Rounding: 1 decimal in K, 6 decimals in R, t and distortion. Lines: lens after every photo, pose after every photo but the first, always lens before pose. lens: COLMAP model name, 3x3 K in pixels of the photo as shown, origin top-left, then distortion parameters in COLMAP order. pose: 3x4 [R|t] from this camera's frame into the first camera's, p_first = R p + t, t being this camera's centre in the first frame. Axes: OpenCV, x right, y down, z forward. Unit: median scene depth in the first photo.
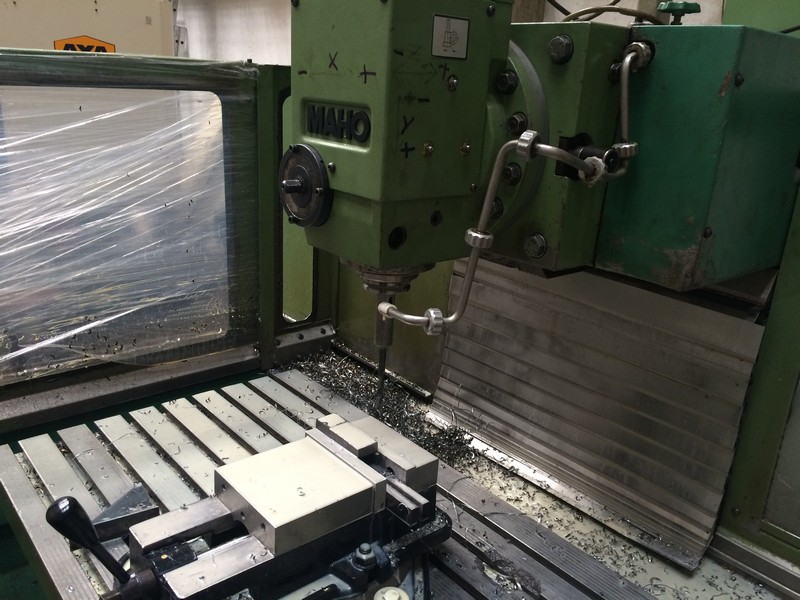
lens RADIAL K [[698.8, 0, 400.0], [0, 698.8, 300.0], [0, 0, 1]] dist [0.069155, -0.091903]
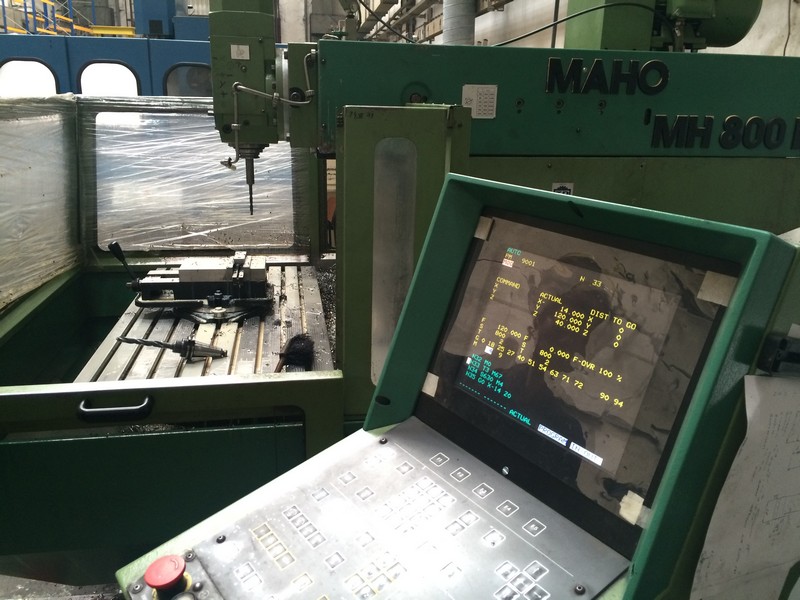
lens RADIAL K [[698.8, 0, 400.0], [0, 698.8, 300.0], [0, 0, 1]] dist [0.069155, -0.091903]
pose [[0.858458, 0.105433, -0.501930, 1.192671], [-0.127277, 0.991823, -0.009344, 0.219055], [0.496841, 0.071906, 0.864858, -0.566331]]
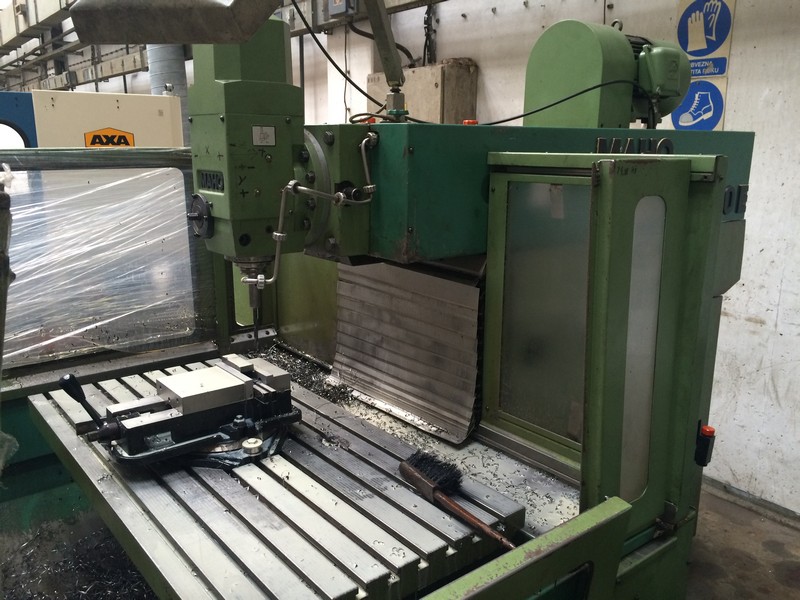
lens RADIAL K [[698.8, 0, 400.0], [0, 698.8, 300.0], [0, 0, 1]] dist [0.069155, -0.091903]
pose [[0.998137, -0.042542, -0.043744, 0.302149], [0.038594, 0.995422, -0.087438, 0.156267], [0.047264, 0.085587, 0.995209, -0.519401]]
